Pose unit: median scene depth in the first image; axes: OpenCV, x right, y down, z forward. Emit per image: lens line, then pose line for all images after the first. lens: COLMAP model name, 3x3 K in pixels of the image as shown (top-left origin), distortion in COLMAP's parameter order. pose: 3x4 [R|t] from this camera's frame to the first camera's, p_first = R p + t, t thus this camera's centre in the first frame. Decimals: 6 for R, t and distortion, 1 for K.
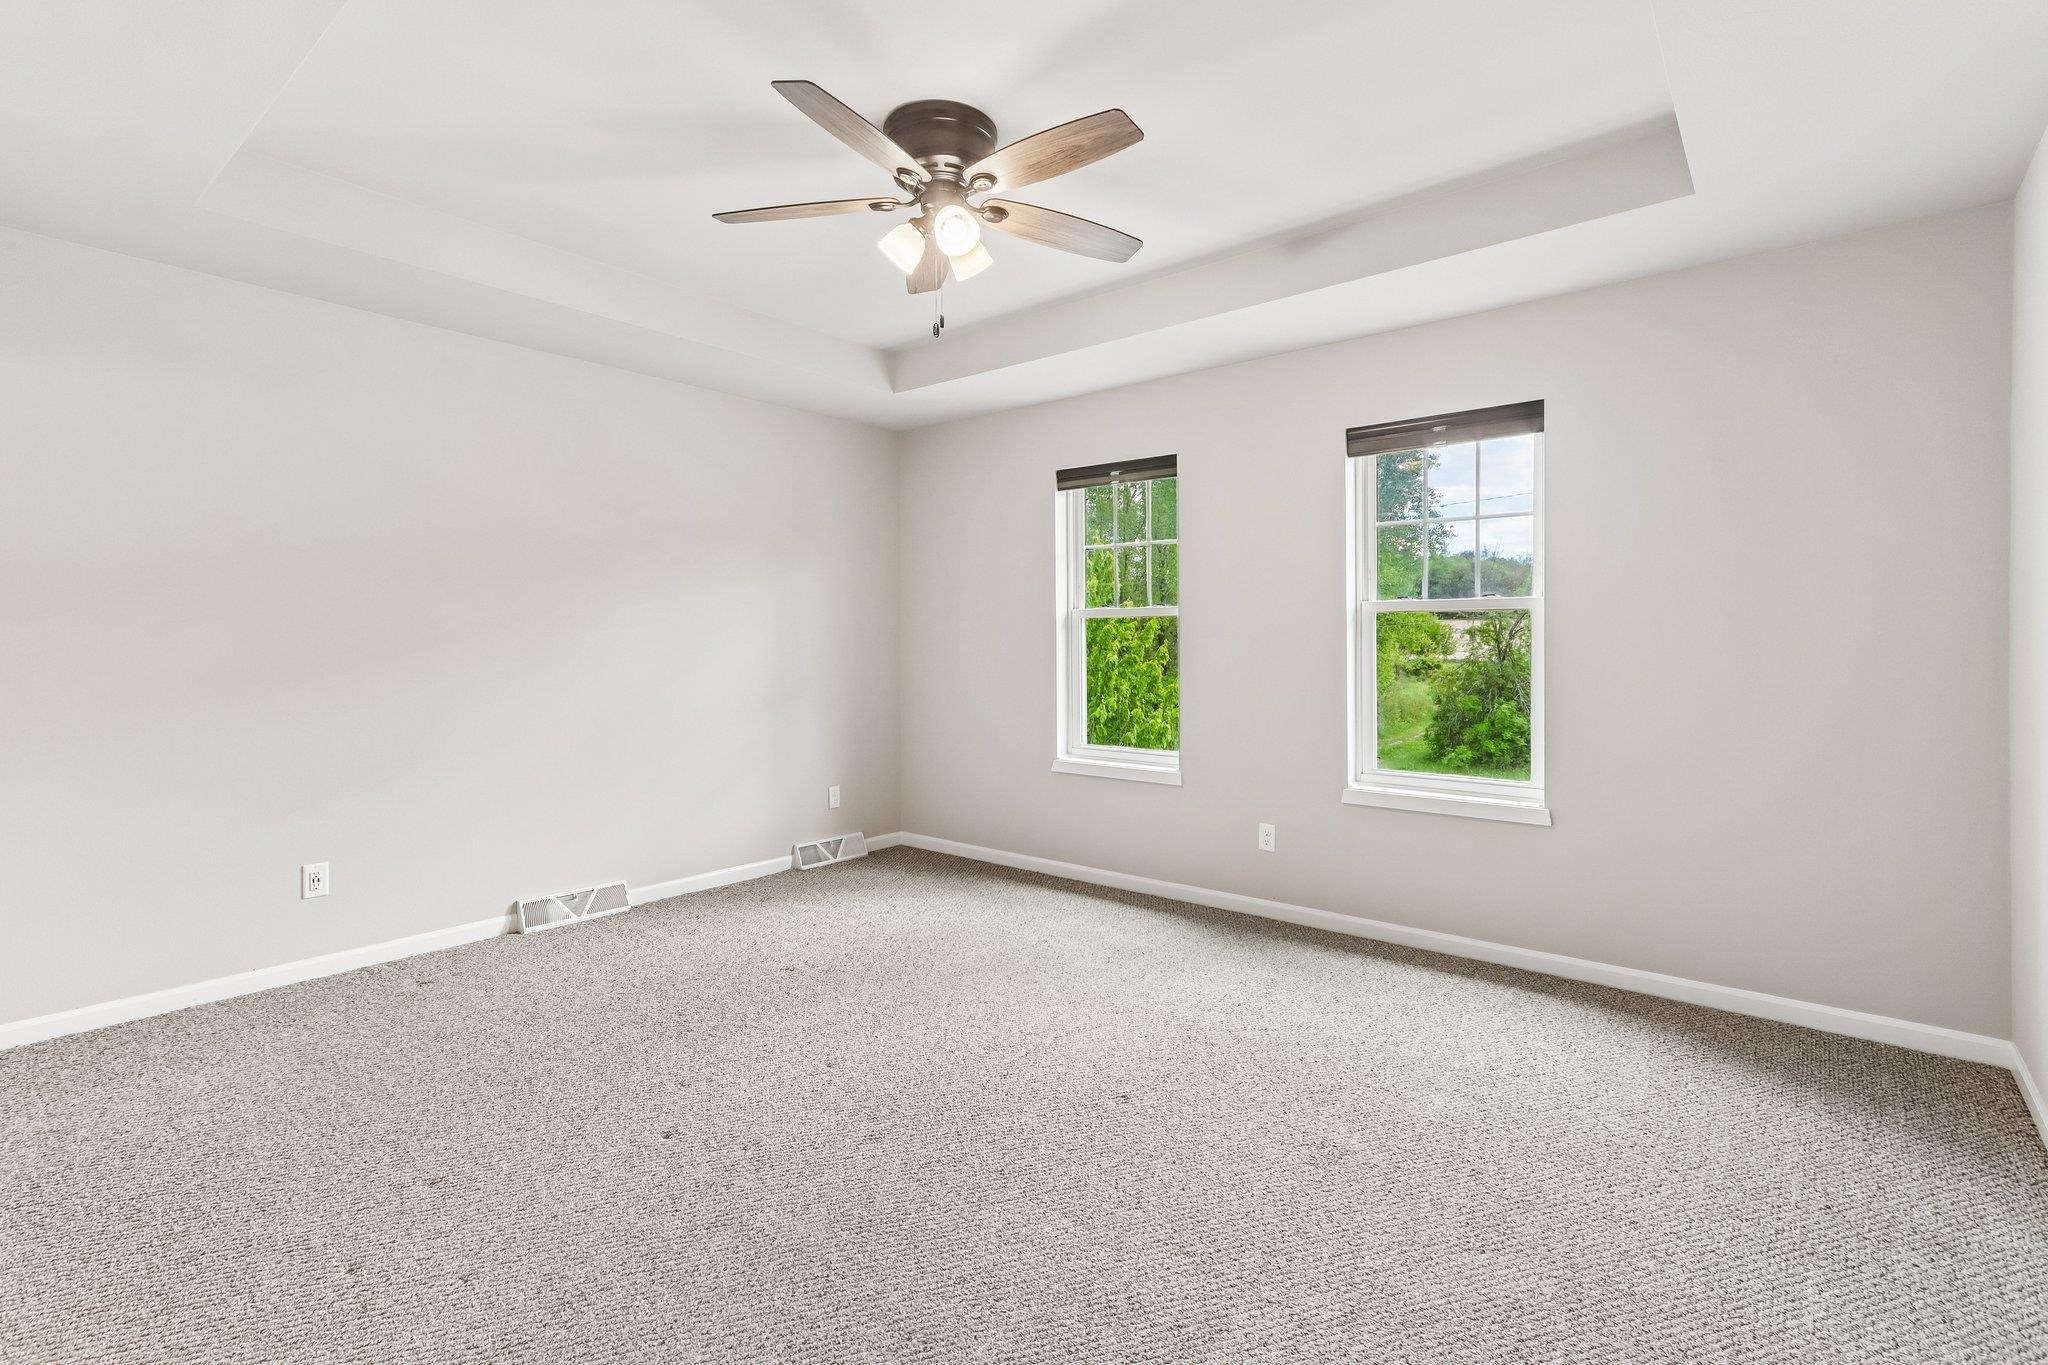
lens RADIAL K [[943.4, 0, 1022.6], [0, 943.4, 671.9], [0, 0, 1]] dist [0.014498, 0.000408]
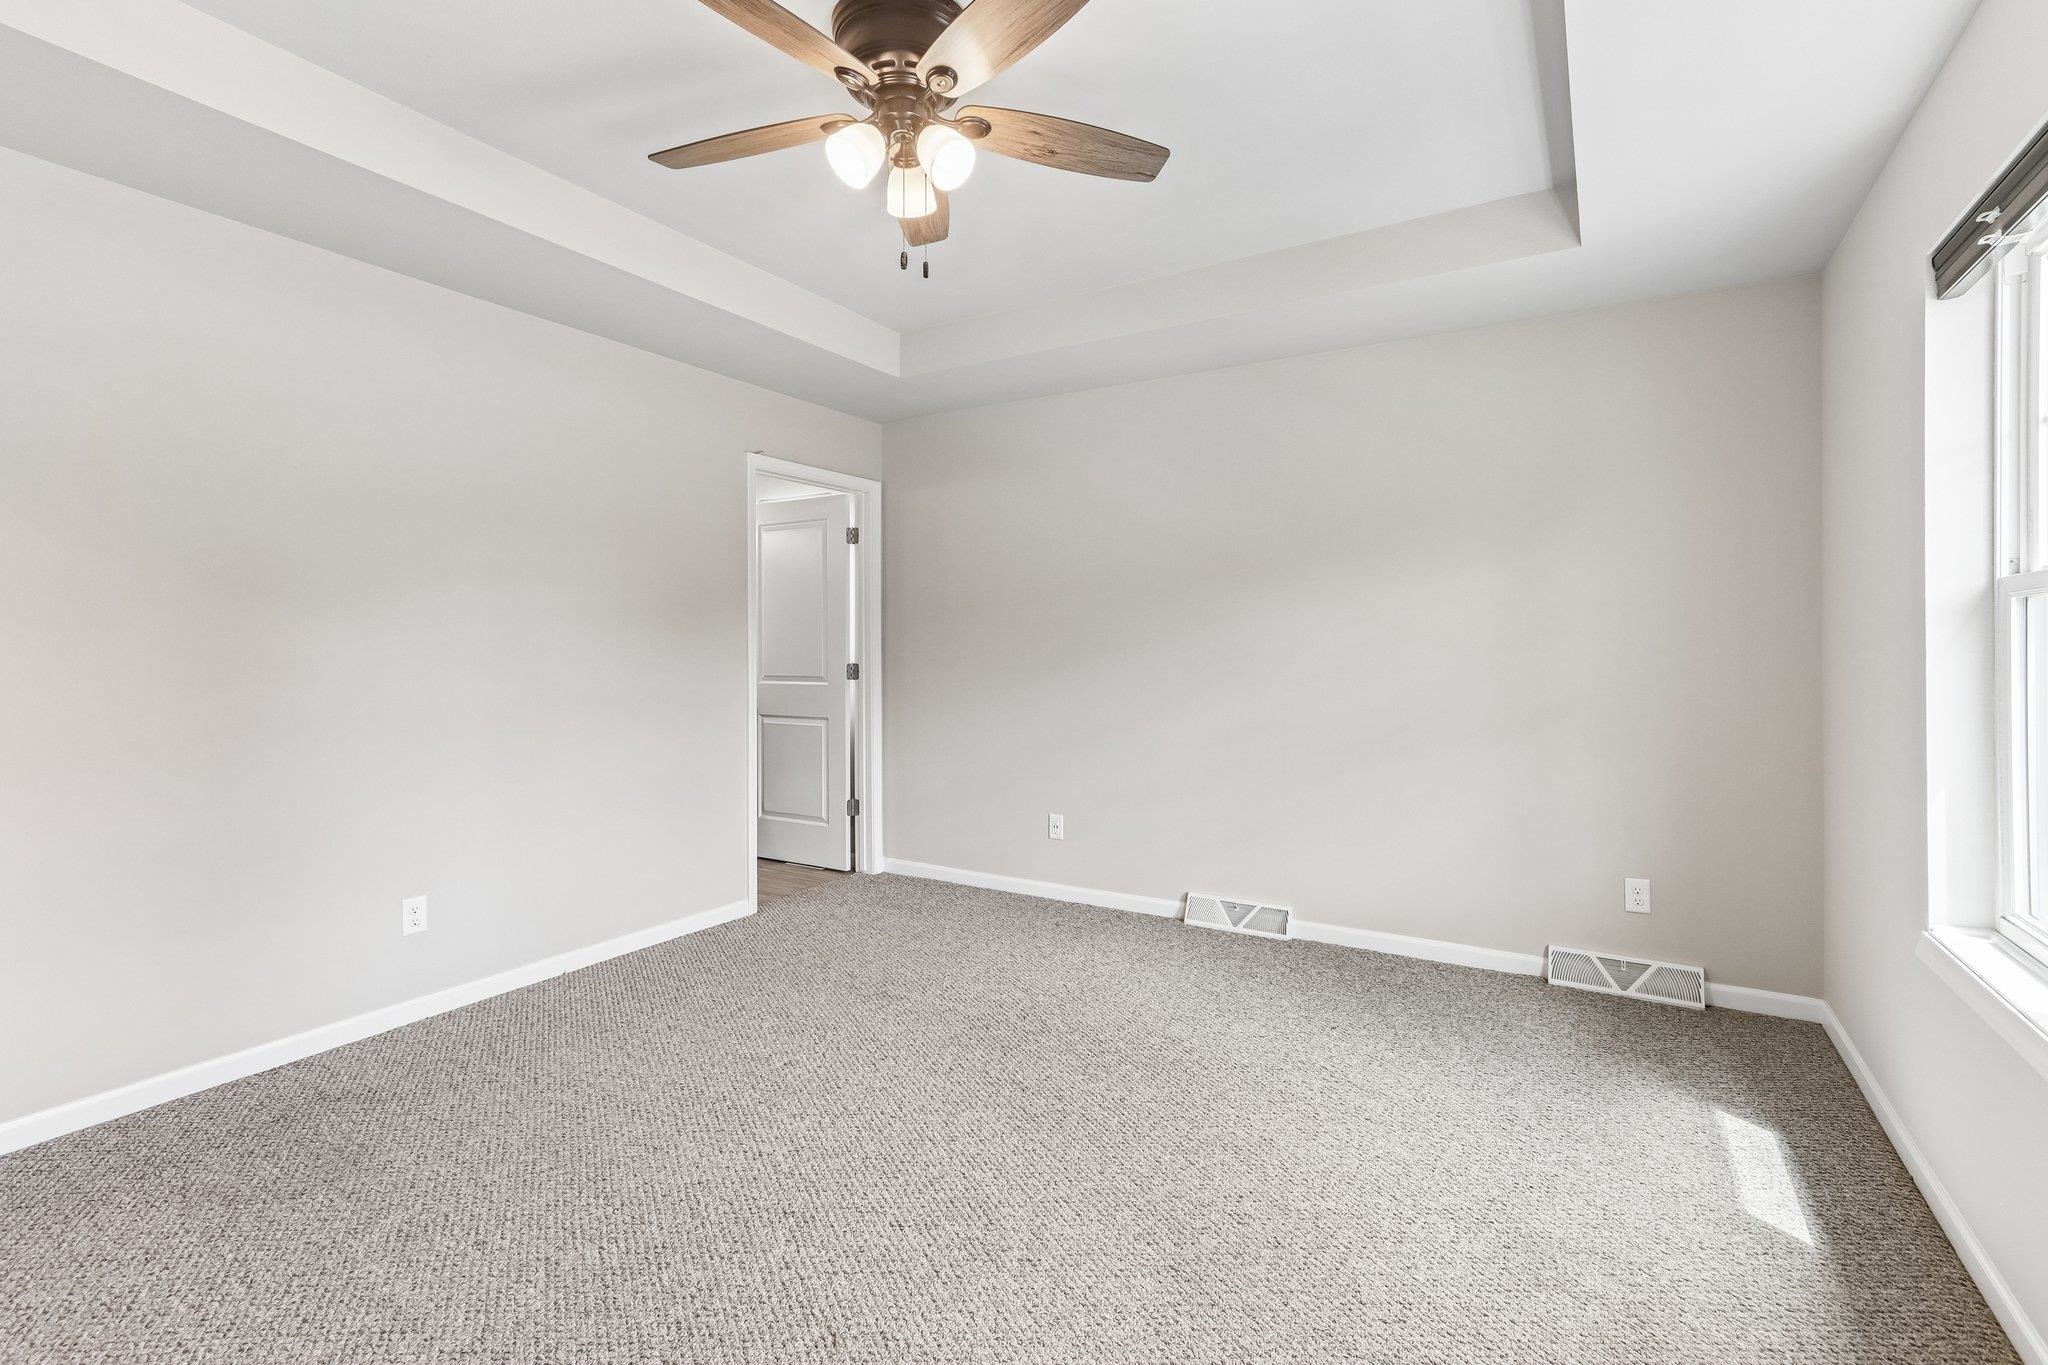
lens RADIAL K [[943.4, 0, 1022.6], [0, 943.4, 671.9], [0, 0, 1]] dist [0.014498, 0.000408]
pose [[0.146532, 0.025323, -0.988882, 0.467491], [-0.034632, 0.999191, 0.020455, -0.021889], [0.988599, 0.031249, 0.147291, 0.615500]]
